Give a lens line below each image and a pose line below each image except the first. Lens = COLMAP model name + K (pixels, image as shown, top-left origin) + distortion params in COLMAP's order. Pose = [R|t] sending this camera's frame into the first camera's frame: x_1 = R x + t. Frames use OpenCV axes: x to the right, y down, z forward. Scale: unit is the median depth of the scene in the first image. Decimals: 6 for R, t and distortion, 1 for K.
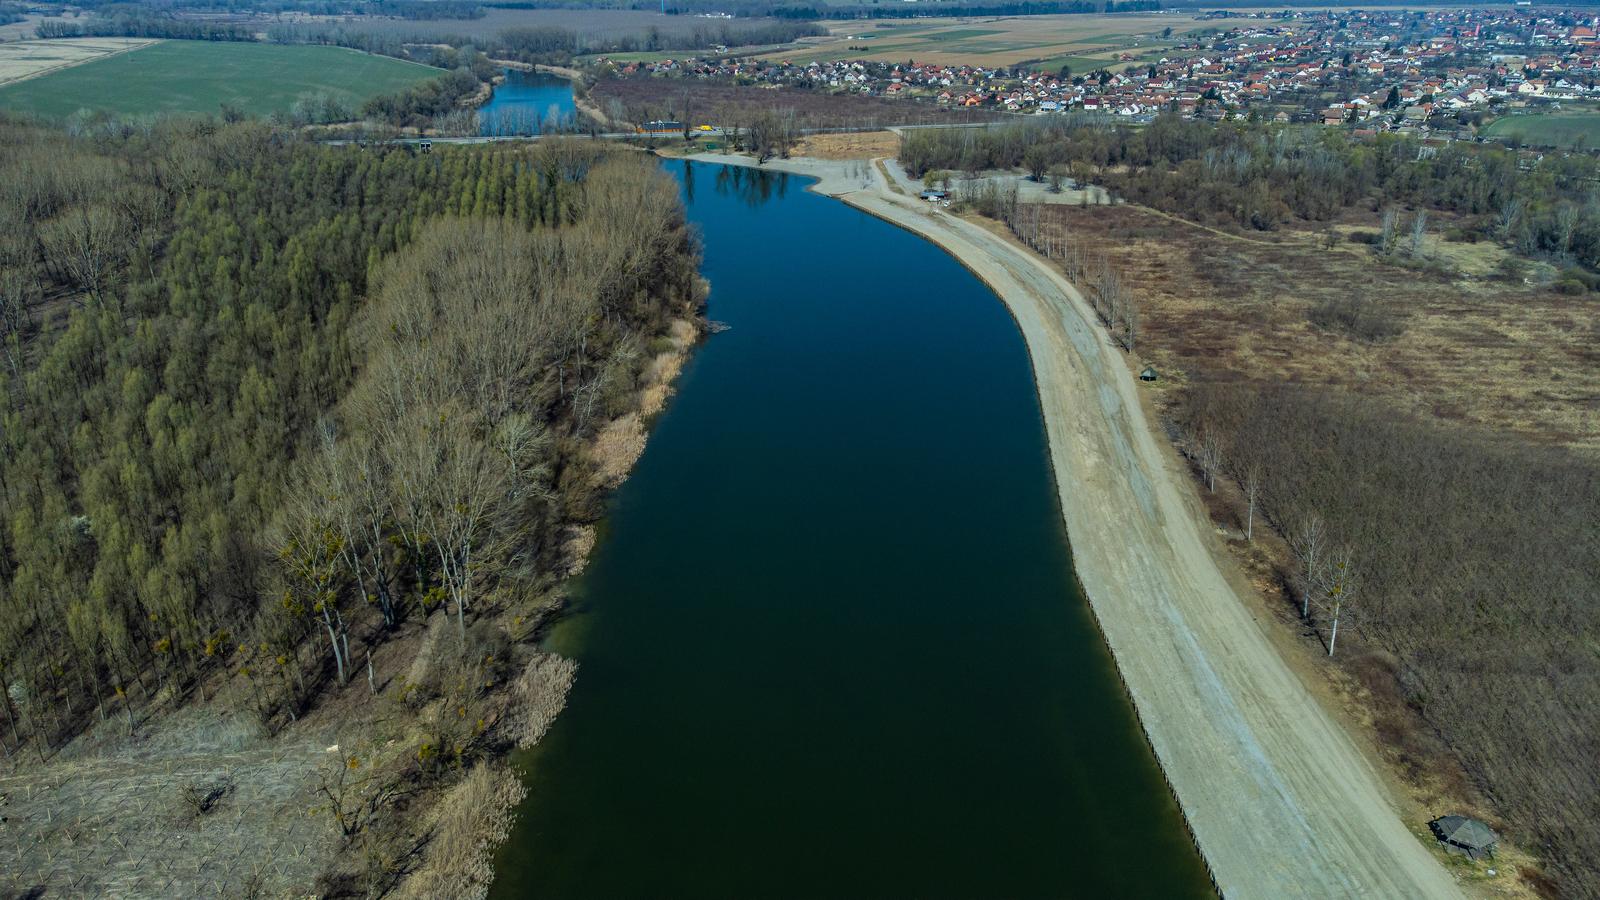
lens RADIAL K [[1195.1, 0, 800.0], [0, 1195.1, 450.0], [0, 0, 1]] dist [0.016123, 0.075784]
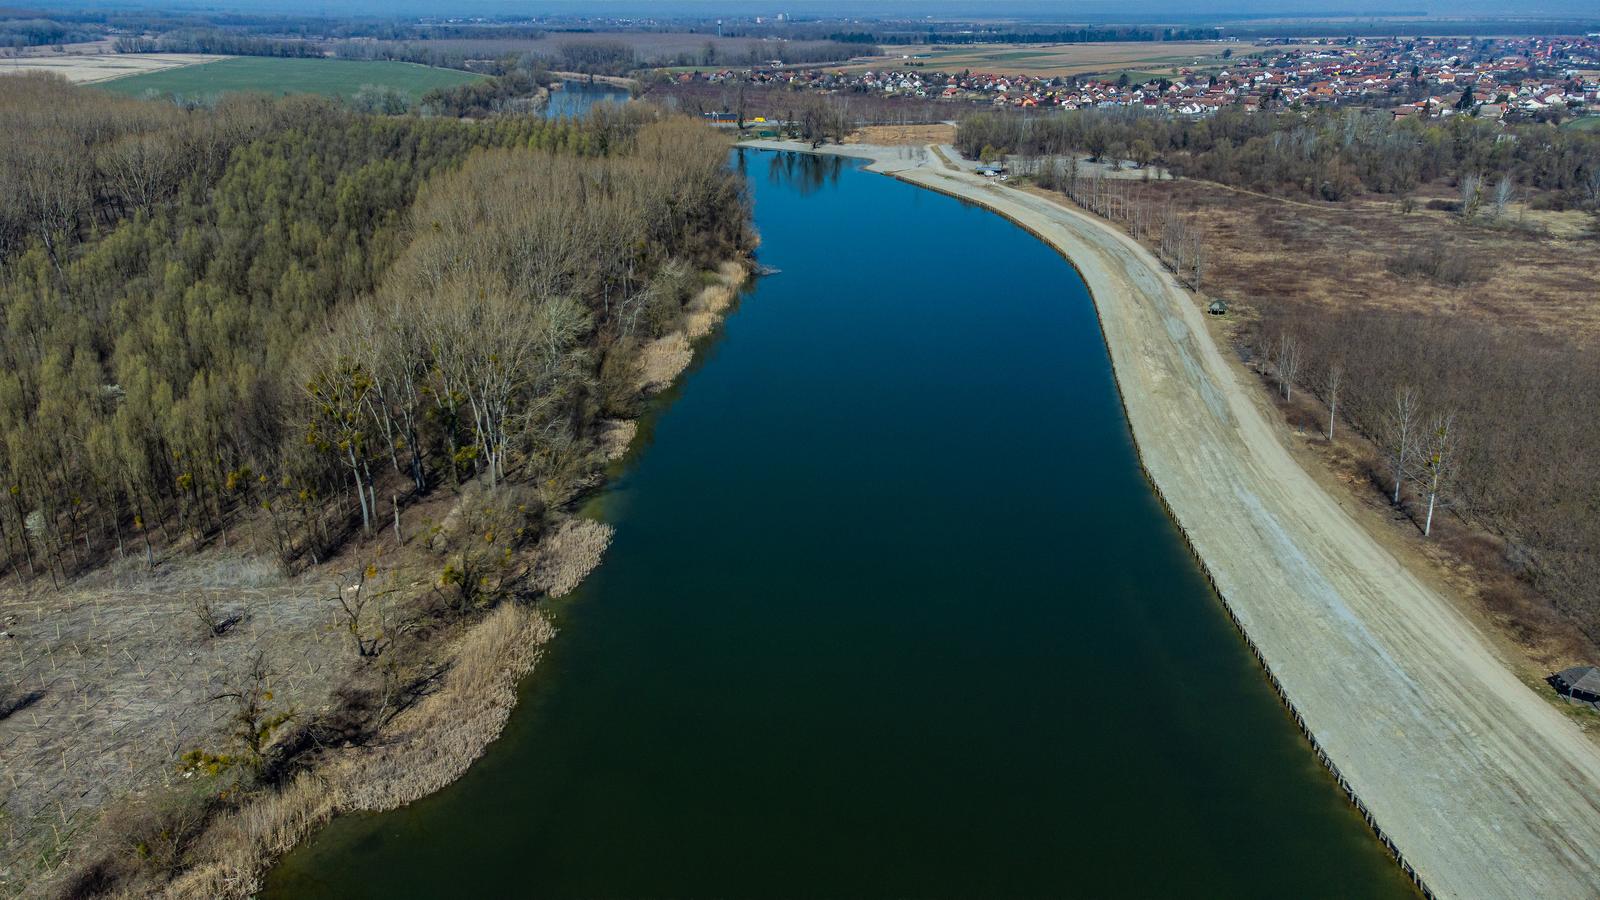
lens RADIAL K [[1195.1, 0, 800.0], [0, 1195.1, 450.0], [0, 0, 1]] dist [0.016123, 0.075784]
pose [[0.999029, 0.017015, -0.040633, -0.000363], [-0.018263, 0.999366, -0.030551, 0.063770], [0.040088, 0.031263, 0.998707, 0.025928]]
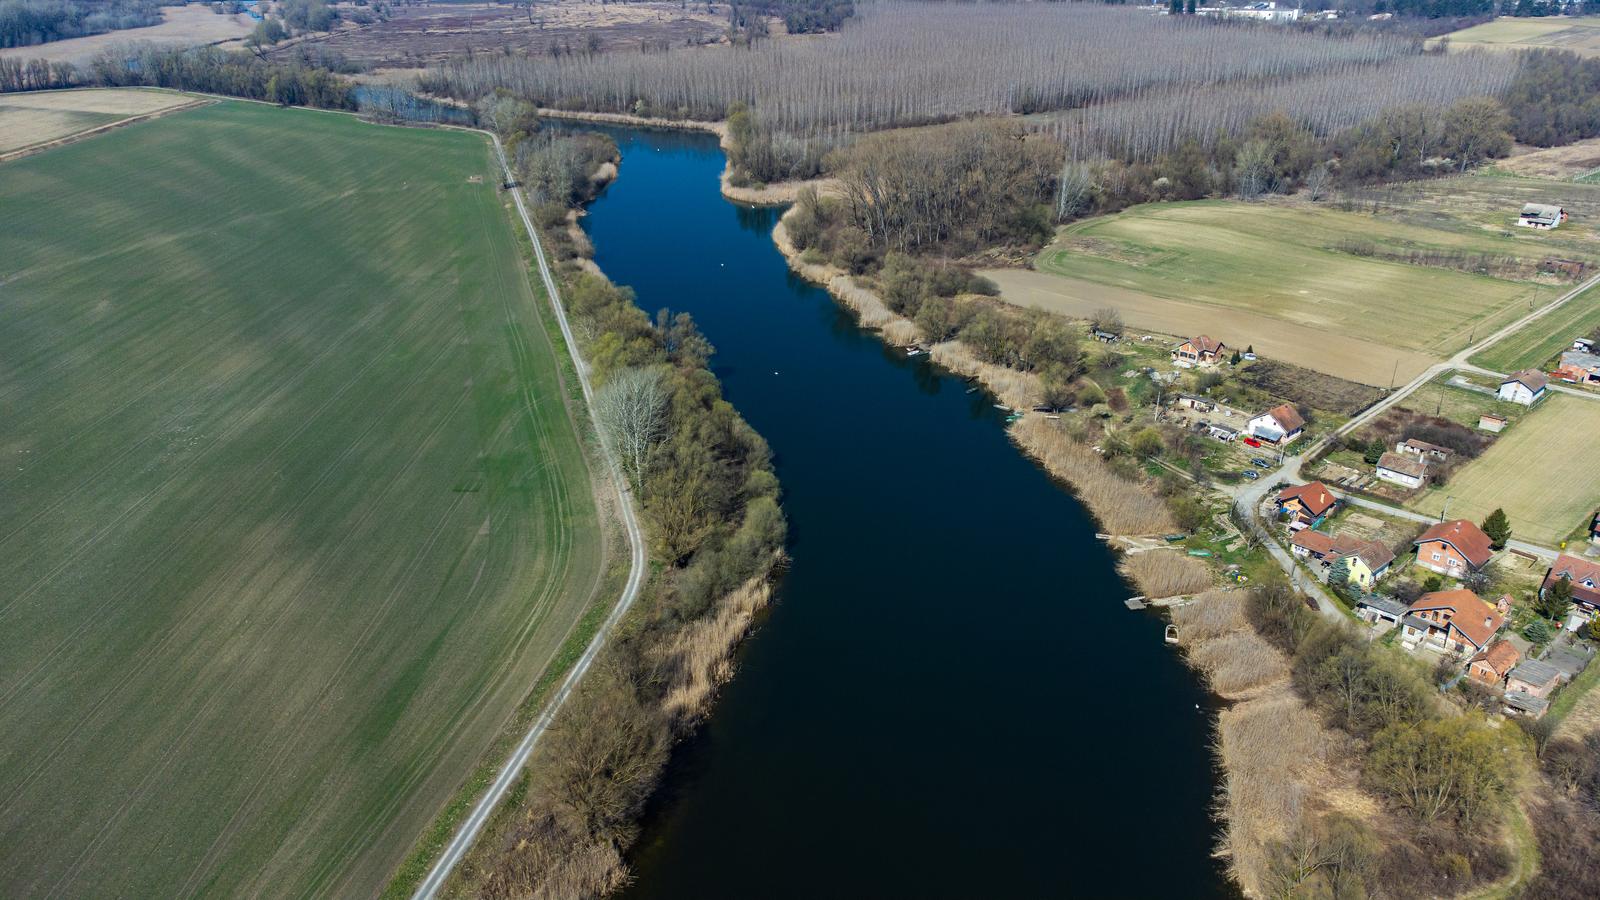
lens RADIAL K [[1178.7, 0, 800.0], [0, 1178.7, 450.0], [0, 0, 1]] dist [0.001278, 0.067104]
pose [[0.952409, 0.125888, -0.277614, -0.505289], [-0.111530, 0.991501, 0.066983, -0.909220], [0.283687, -0.032833, 0.958355, 2.159358]]
